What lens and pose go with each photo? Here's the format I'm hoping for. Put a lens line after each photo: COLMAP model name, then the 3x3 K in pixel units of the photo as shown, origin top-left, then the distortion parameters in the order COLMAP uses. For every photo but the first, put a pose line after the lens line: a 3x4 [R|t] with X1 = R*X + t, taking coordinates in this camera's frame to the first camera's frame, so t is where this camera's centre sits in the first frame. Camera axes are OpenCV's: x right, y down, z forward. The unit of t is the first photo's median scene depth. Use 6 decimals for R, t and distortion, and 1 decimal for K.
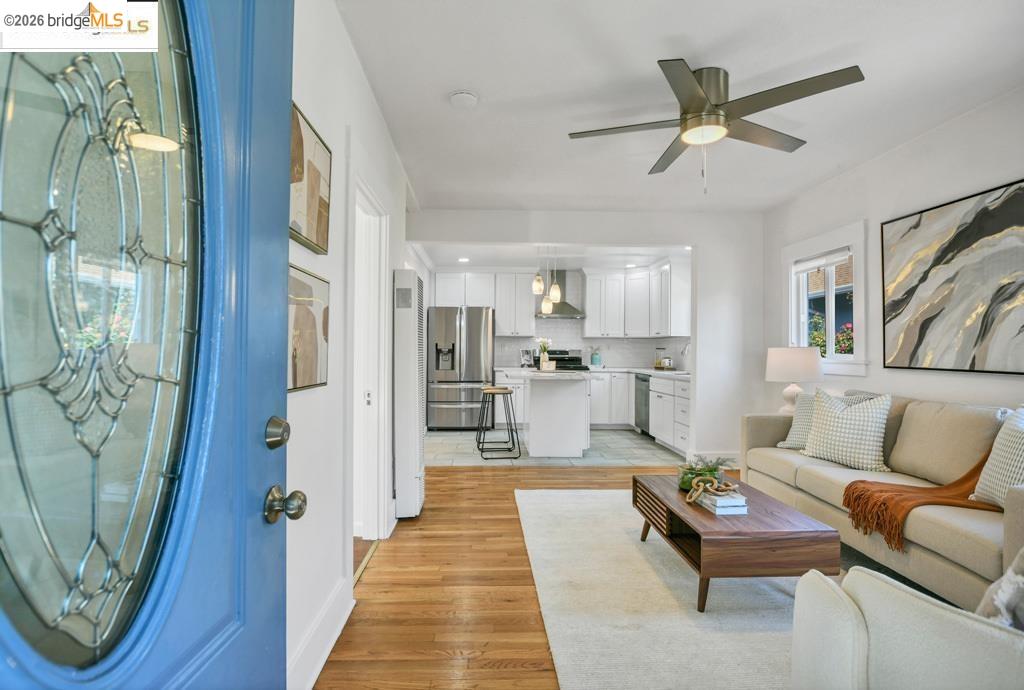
lens RADIAL K [[492.8, 0, 511.6], [0, 492.8, 349.2], [0, 0, 1]] dist [-0.025771, 0.000572]
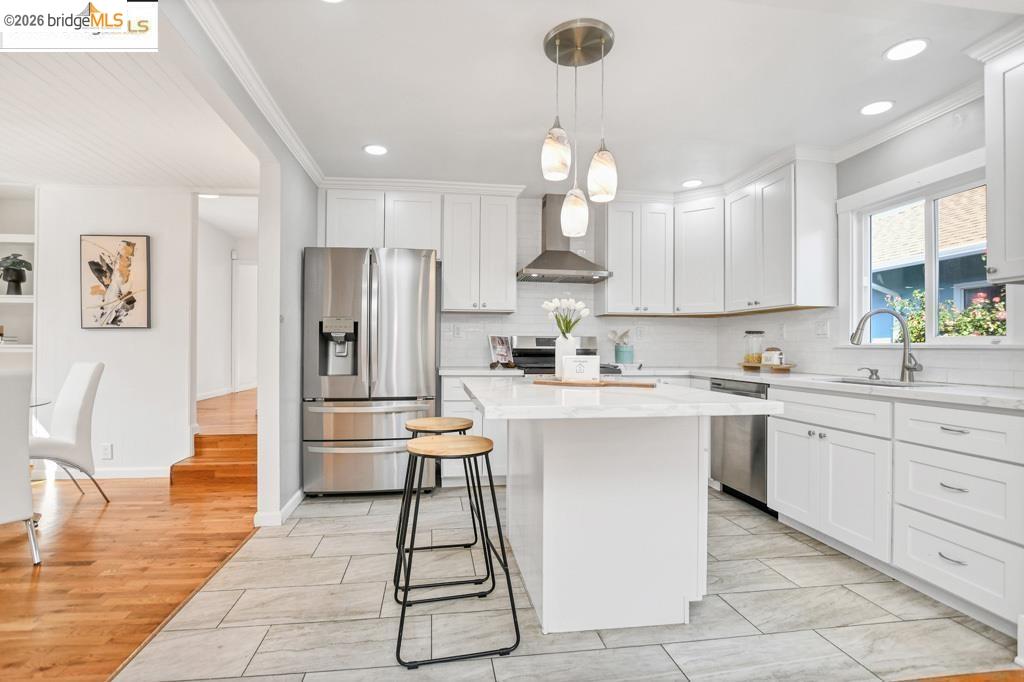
lens RADIAL K [[472.5, 0, 518.6], [0, 472.5, 346.7], [0, 0, 1]] dist [-0.028186, 0.000152]
pose [[0.992195, -0.001865, 0.124682, -0.031549], [0.001690, 0.999997, 0.001501, 0.026205], [-0.124685, -0.001279, 0.992196, 1.031310]]
